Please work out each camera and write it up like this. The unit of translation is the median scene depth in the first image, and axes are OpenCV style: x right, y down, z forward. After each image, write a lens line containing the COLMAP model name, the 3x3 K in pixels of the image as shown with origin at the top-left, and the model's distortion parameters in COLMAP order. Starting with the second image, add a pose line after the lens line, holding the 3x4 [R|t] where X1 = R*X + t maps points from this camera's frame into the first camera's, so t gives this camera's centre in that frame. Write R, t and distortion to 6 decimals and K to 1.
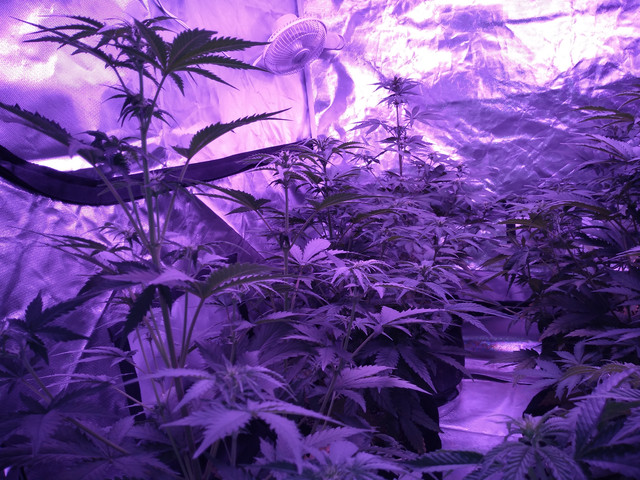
lens RADIAL K [[491.8, 0, 320.0], [0, 491.8, 240.0], [0, 0, 1]] dist [0.008867, -0.066568]
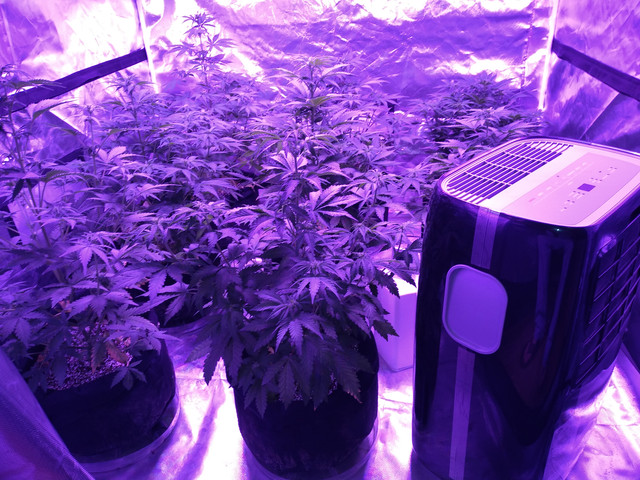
lens RADIAL K [[491.8, 0, 320.0], [0, 491.8, 240.0], [0, 0, 1]] dist [0.008867, -0.066568]
pose [[0.975842, -0.052213, 0.212145, 0.146941], [-0.002020, 0.968825, 0.247738, -0.055525], [-0.218467, -0.242182, 0.945315, -0.433330]]
